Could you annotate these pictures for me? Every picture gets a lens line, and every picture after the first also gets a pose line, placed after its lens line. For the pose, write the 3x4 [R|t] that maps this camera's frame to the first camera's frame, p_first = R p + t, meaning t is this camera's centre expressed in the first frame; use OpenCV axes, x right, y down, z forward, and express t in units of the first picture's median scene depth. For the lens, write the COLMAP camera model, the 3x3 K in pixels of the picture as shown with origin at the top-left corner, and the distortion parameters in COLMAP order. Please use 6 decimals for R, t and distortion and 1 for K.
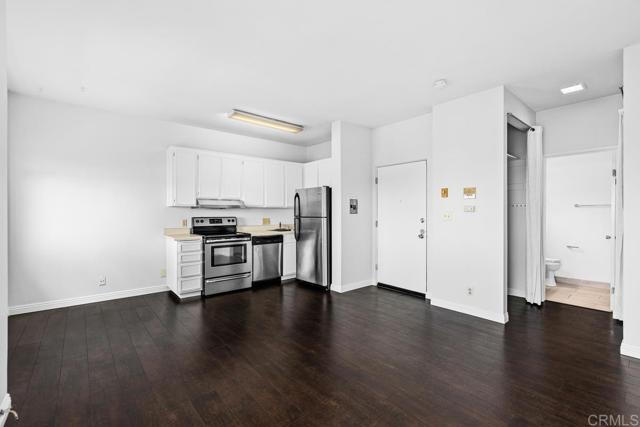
lens RADIAL K [[293.9, 0, 319.2], [0, 293.9, 213.0], [0, 0, 1]] dist [0.001217, 0.000052]
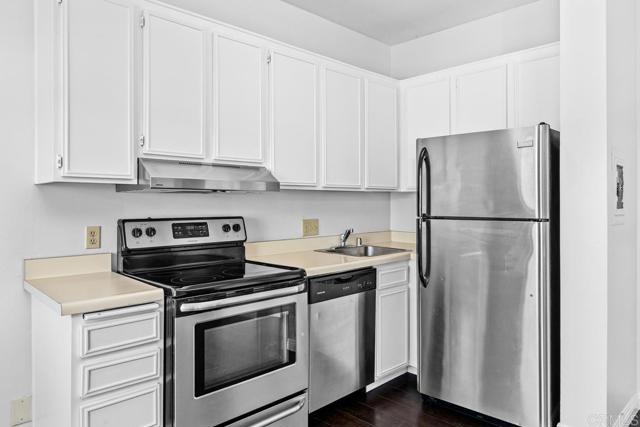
lens RADIAL K [[443.6, 0, 315.8], [0, 443.6, 202.5], [0, 0, 1]] dist [0.008313, 0.002323]
pose [[0.997462, 0.002780, 0.071140, -0.257435], [-0.002707, 0.999996, -0.001123, -0.003145], [-0.071143, 0.000928, 0.997466, 0.514426]]
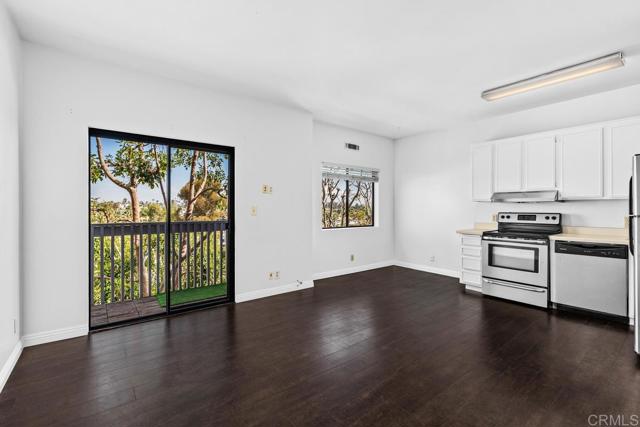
lens RADIAL K [[293.9, 0, 321.0], [0, 293.9, 209.2], [0, 0, 1]] dist [0.001217, 0.000052]
pose [[-0.052023, 0.002813, -0.998642, 0.540854], [0.000817, 0.999996, 0.002775, 0.001260], [0.998646, -0.000672, -0.052025, 0.473869]]
